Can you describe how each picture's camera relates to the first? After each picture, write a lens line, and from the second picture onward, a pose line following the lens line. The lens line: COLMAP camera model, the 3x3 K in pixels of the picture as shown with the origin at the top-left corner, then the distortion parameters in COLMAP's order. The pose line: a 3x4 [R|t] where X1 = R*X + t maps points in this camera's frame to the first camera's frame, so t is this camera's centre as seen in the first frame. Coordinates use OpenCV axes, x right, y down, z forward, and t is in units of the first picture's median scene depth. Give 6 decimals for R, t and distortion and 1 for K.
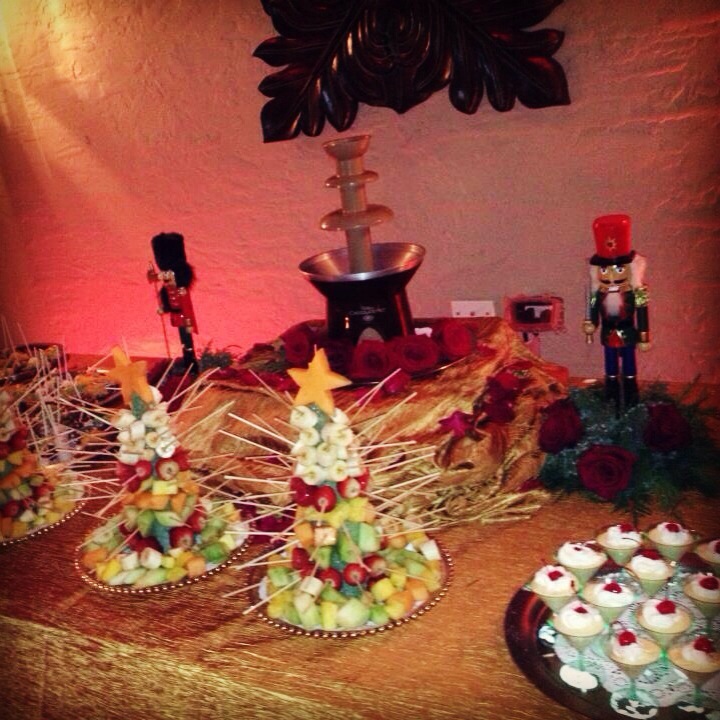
lens RADIAL K [[893.9, 0, 242.8], [0, 893.9, 358.0], [0, 0, 1]] dist [0.112623, -0.227994]
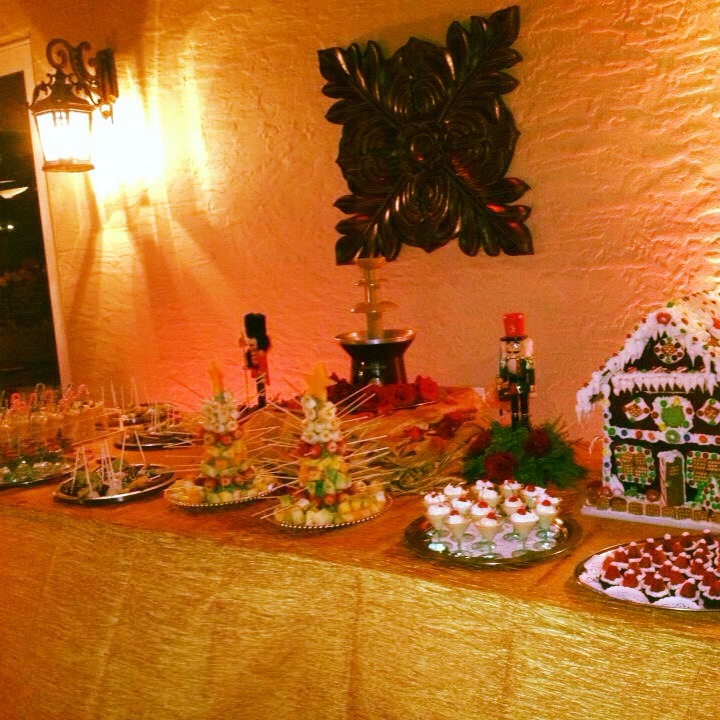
lens RADIAL K [[893.4, 0, 360.0], [0, 893.4, 360.0], [0, 0, 1]] dist [0.103414, -0.204759]
pose [[0.995517, 0.093763, -0.012390, 0.152451], [-0.094523, 0.981909, -0.164073, 0.218234], [-0.003219, 0.164508, 0.986370, -0.586214]]
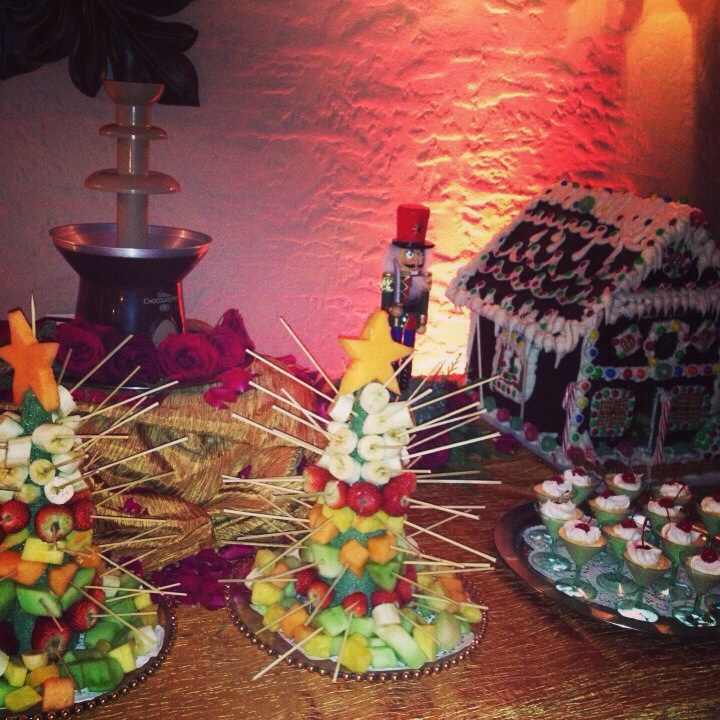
lens RADIAL K [[906.3, 0, 289.4], [0, 906.3, 359.5], [0, 0, 1]] dist [0.100058, -0.235199]
pose [[0.588576, -0.025658, 0.808035, -0.523279], [0.089741, 0.995393, -0.033761, 0.045396], [-0.803446, 0.092385, 0.588166, 0.499166]]
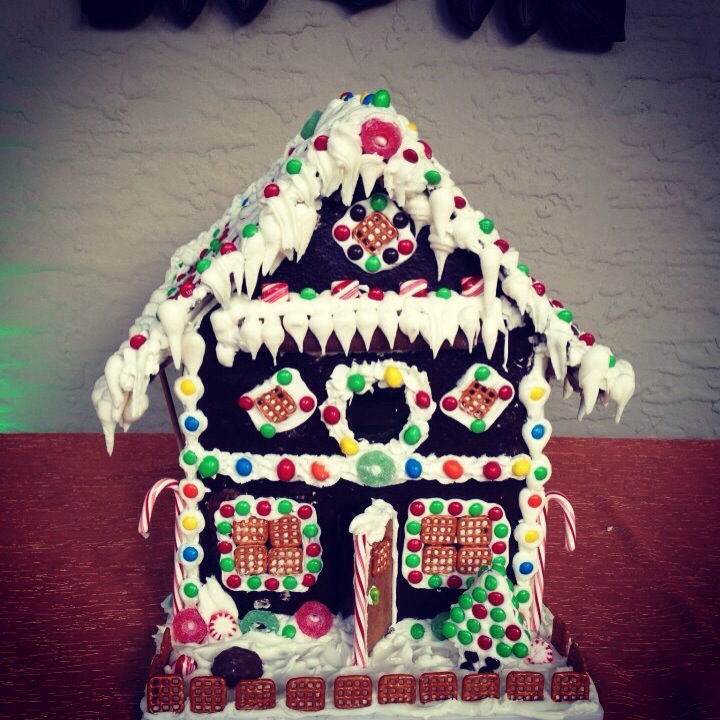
lens RADIAL K [[872.5, 0, 359.3], [0, 872.5, 343.9], [0, 0, 1]] dist [0.014256, 0.001469]
pose [[0.777845, 0.020428, 0.628124, 0.300447], [0.034554, 0.996570, -0.075200, 0.029479], [-0.627505, 0.080198, 0.774471, 0.401821]]
